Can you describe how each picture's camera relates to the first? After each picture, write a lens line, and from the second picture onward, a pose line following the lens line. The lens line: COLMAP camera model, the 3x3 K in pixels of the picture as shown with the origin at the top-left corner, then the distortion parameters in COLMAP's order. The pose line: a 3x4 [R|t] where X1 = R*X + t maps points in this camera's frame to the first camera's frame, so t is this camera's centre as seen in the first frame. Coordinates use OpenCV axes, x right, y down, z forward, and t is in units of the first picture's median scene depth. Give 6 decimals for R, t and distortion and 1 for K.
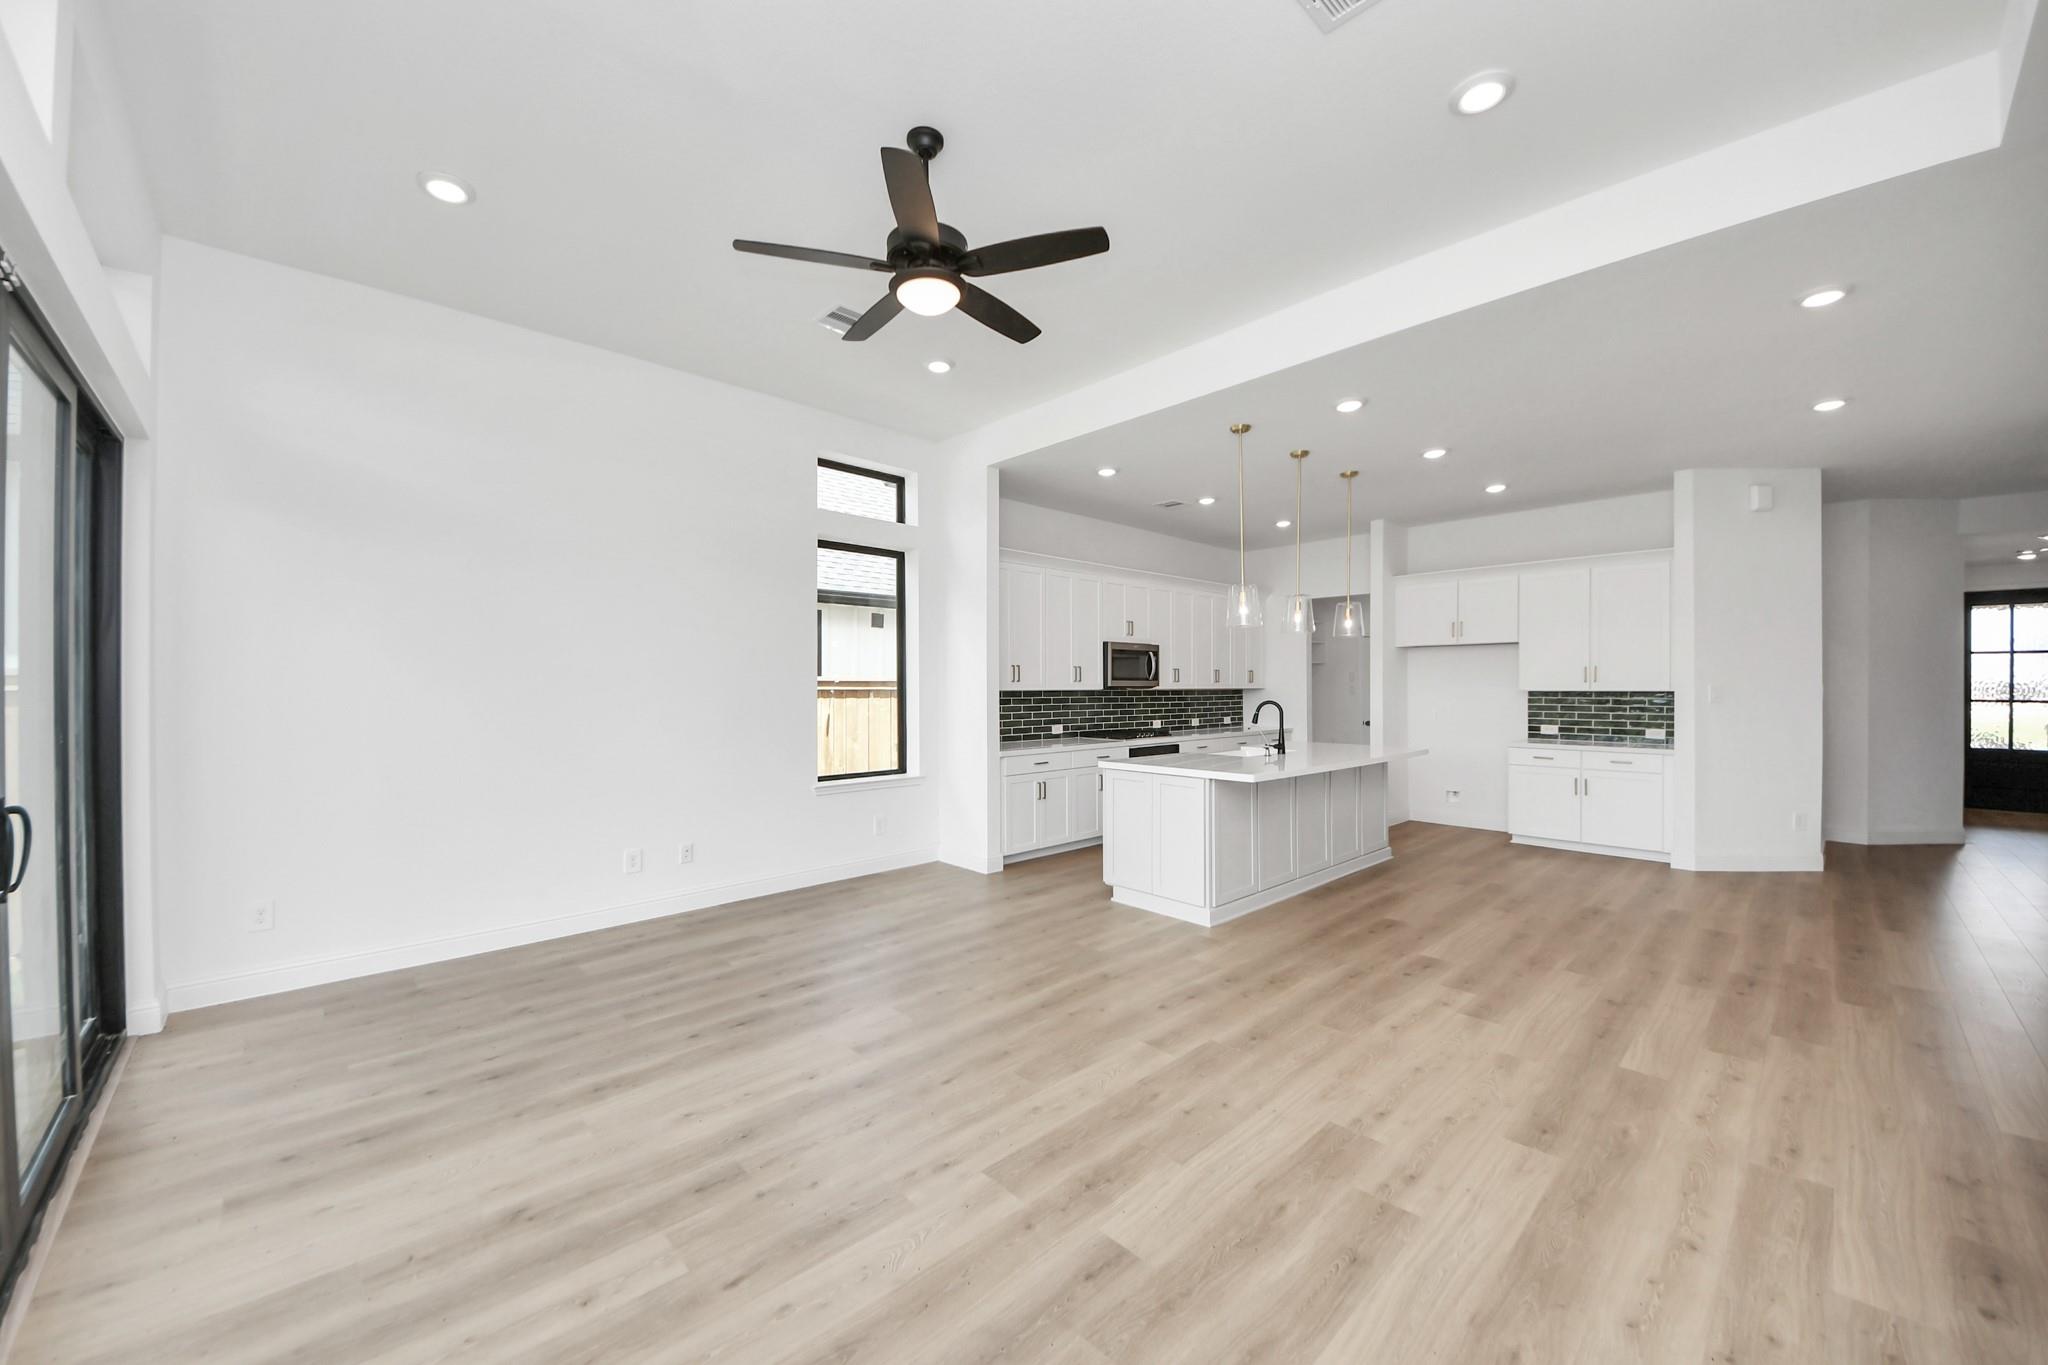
lens RADIAL K [[789.0, 0, 1028.6], [0, 789.0, 688.2], [0, 0, 1]] dist [0.002482, -0.001712]
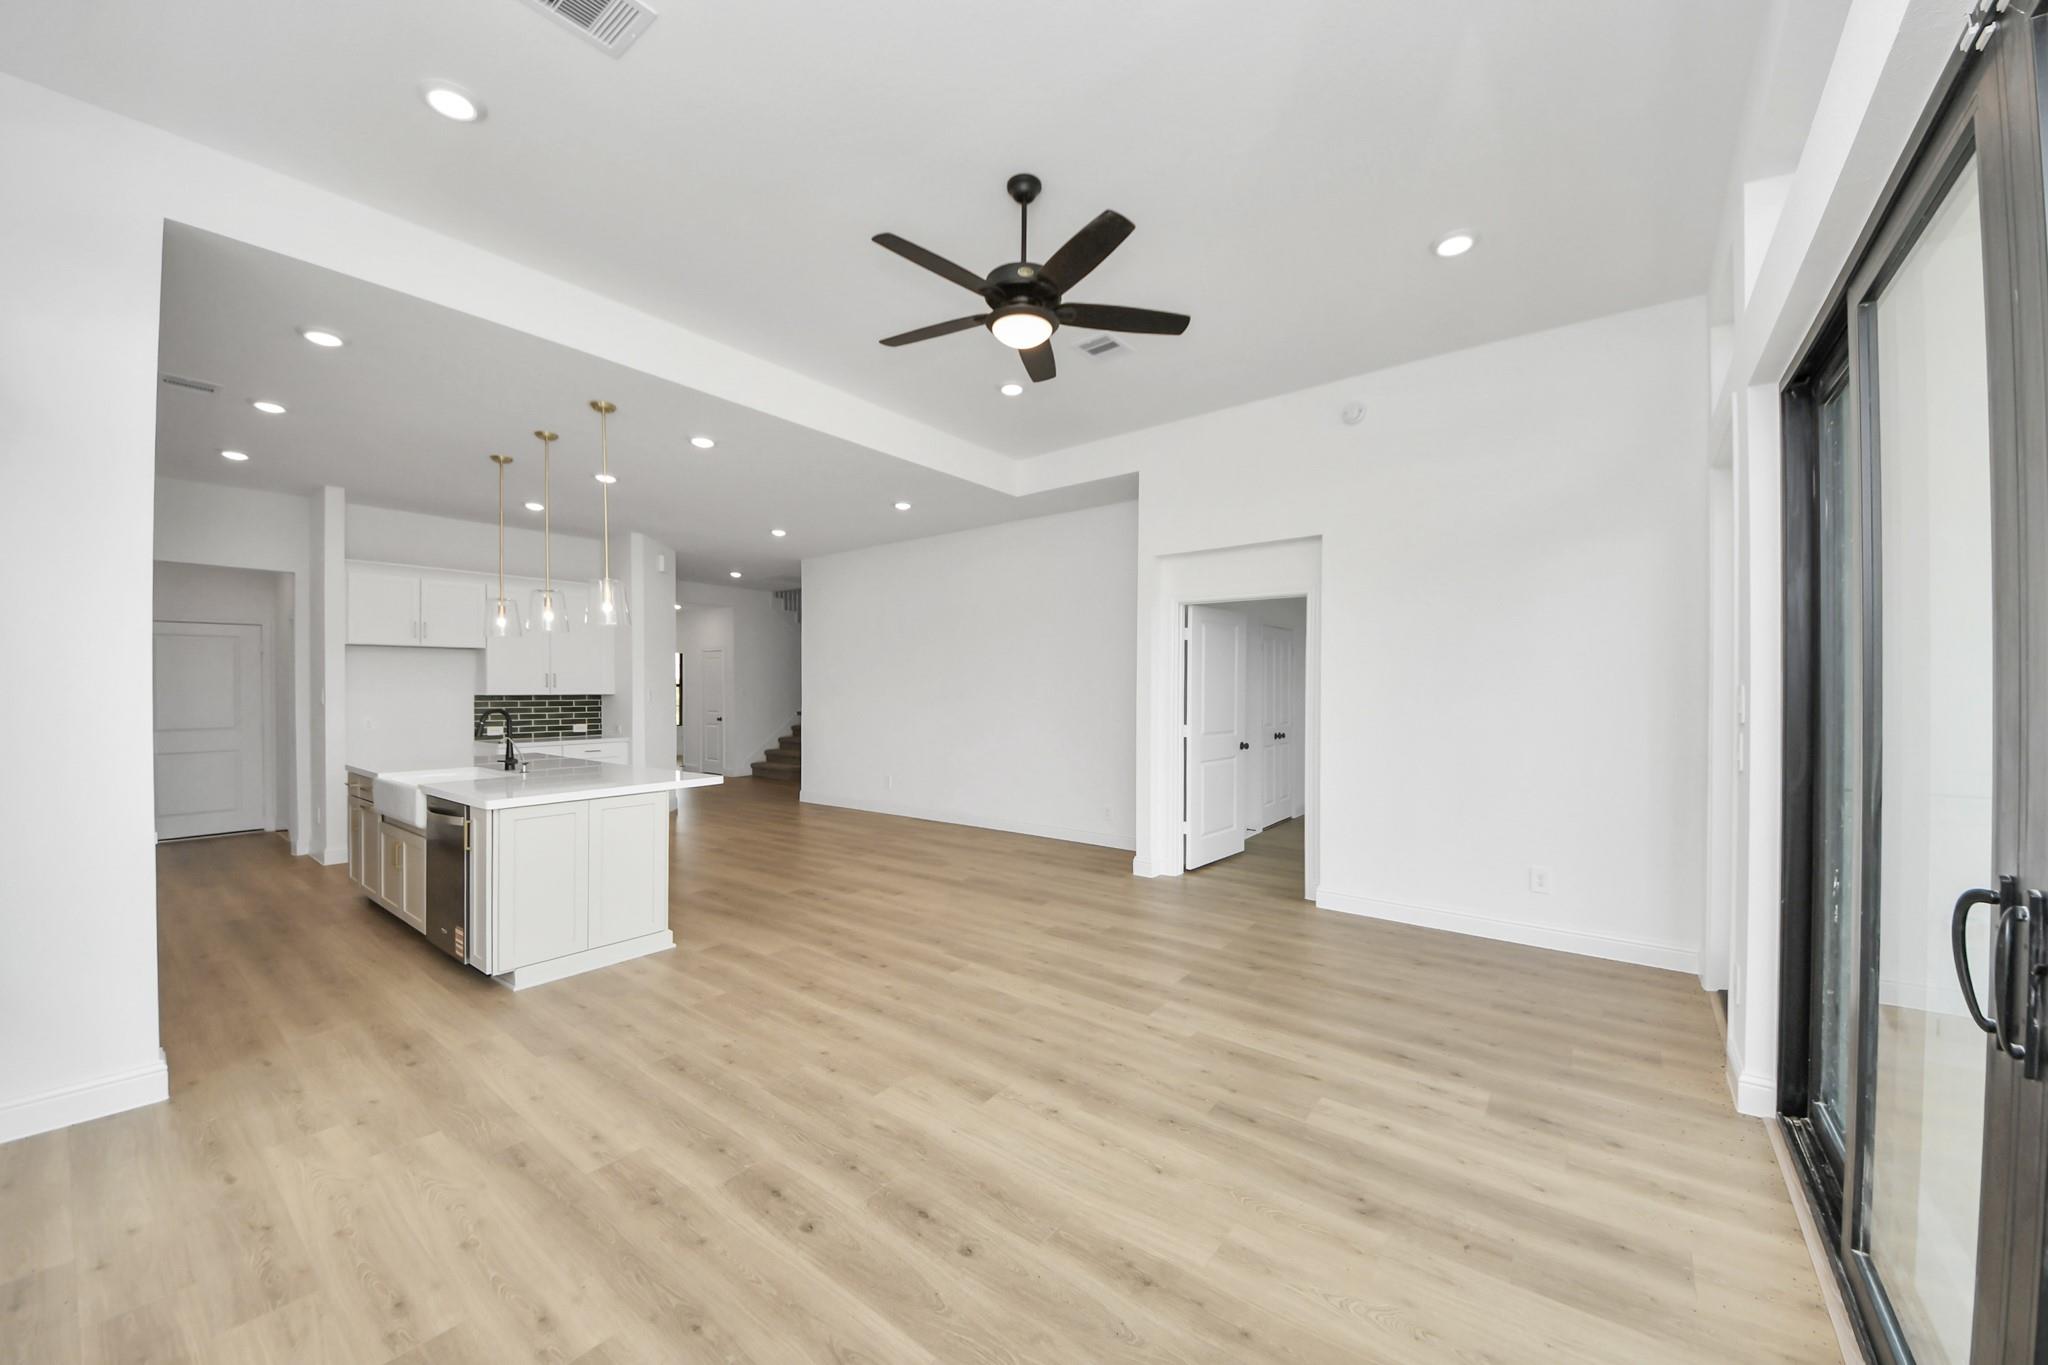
lens RADIAL K [[730.3, 0, 1027.4], [0, 730.3, 687.3], [0, 0, 1]] dist [0.003661, -0.001867]
pose [[-0.141014, -0.002479, 0.990005, -0.663830], [0.013691, 0.999896, 0.004453, -0.001789], [-0.989913, 0.014182, -0.140965, 0.683722]]
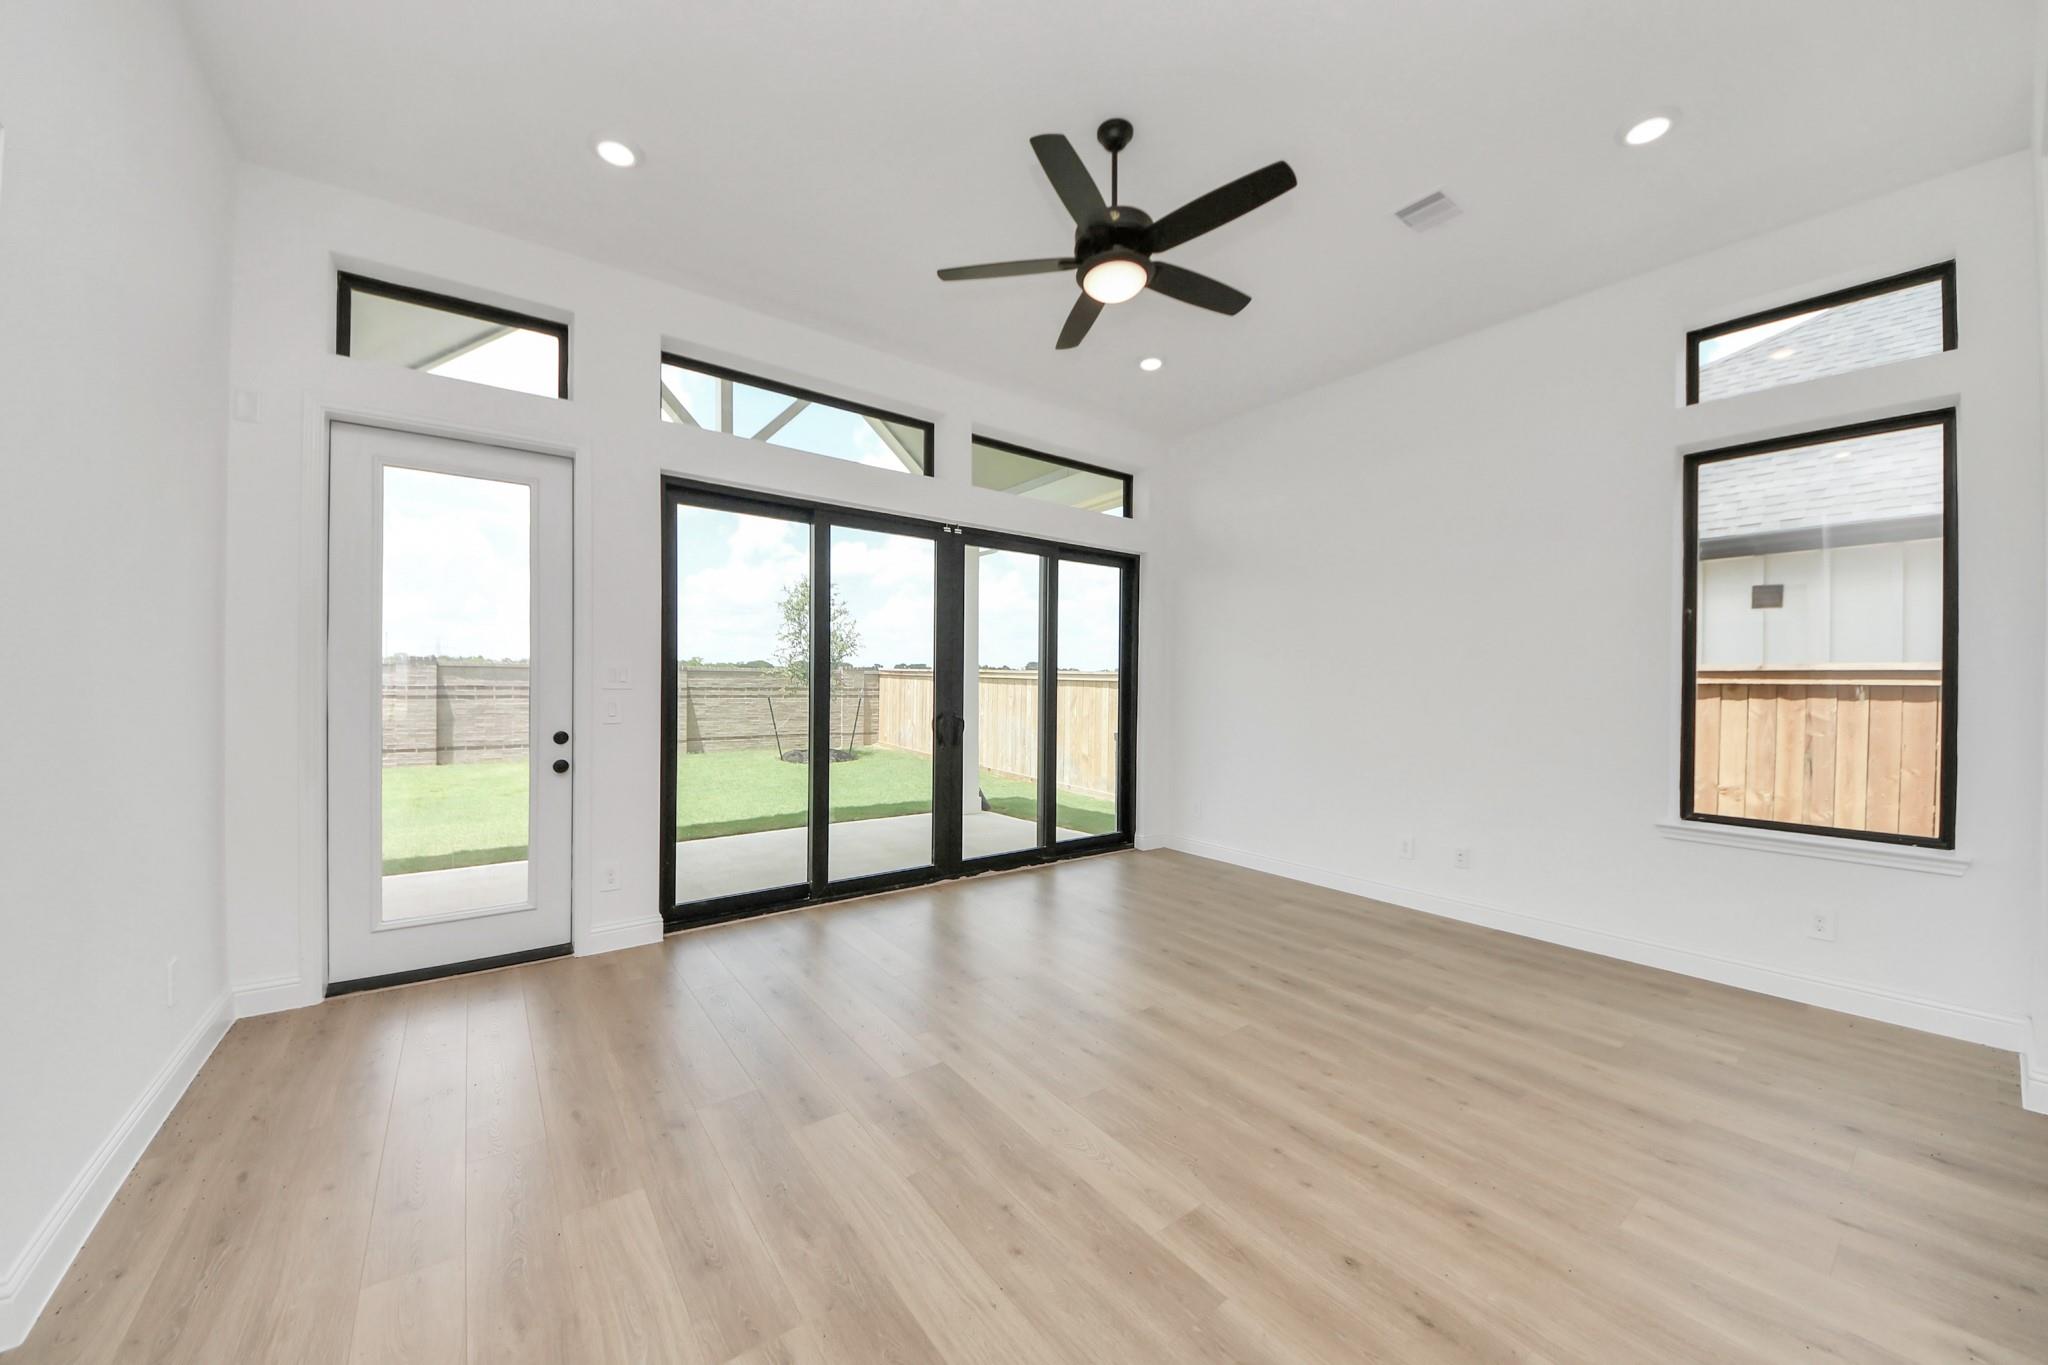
lens RADIAL K [[730.3, 0, 1010.3], [0, 730.3, 681.9], [0, 0, 1]] dist [0.003661, -0.001867]
pose [[-0.148526, -0.002465, -0.988905, 0.508749], [-0.012606, 0.999920, -0.000599, 0.009621], [0.988828, 0.012377, -0.148545, 0.614224]]
